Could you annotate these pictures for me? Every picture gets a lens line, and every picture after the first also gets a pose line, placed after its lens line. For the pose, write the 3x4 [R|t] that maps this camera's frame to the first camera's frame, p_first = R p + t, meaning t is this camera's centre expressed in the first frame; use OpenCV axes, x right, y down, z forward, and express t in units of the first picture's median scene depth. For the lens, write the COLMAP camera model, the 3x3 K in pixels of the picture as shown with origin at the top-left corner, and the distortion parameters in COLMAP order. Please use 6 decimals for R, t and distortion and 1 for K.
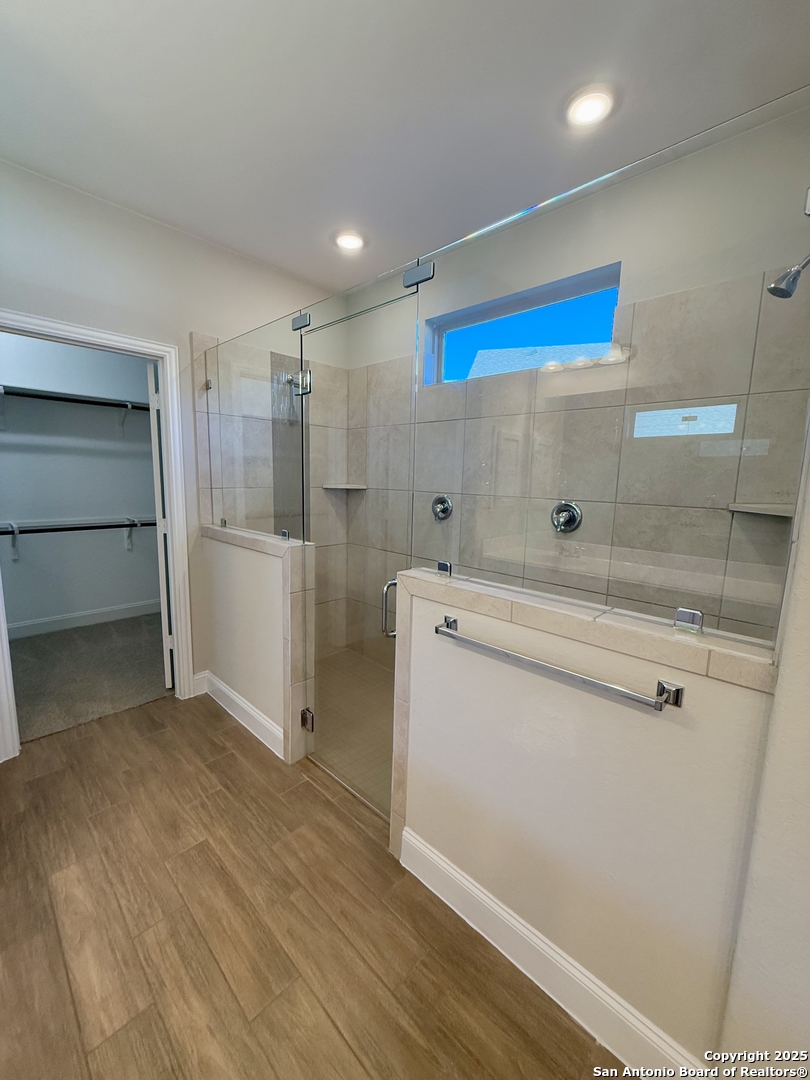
lens RADIAL K [[434.4, 0, 409.6], [0, 434.4, 537.6], [0, 0, 1]] dist [-0.001256, 0.000315]
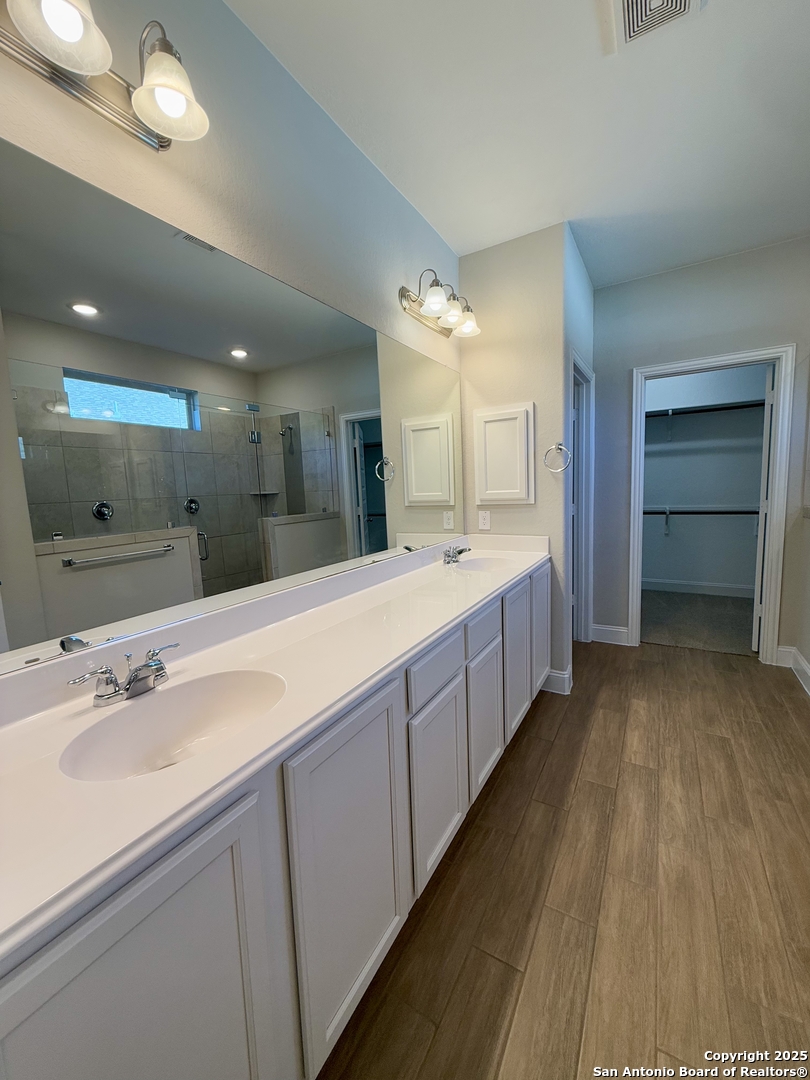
lens RADIAL K [[434.4, 0, 409.6], [0, 434.4, 537.6], [0, 0, 1]] dist [-0.001256, 0.000315]
pose [[0.240131, 0.084075, -0.967093, 0.430850], [-0.091930, 0.993735, 0.063565, 0.093474], [0.966378, 0.073641, 0.246355, -0.241045]]
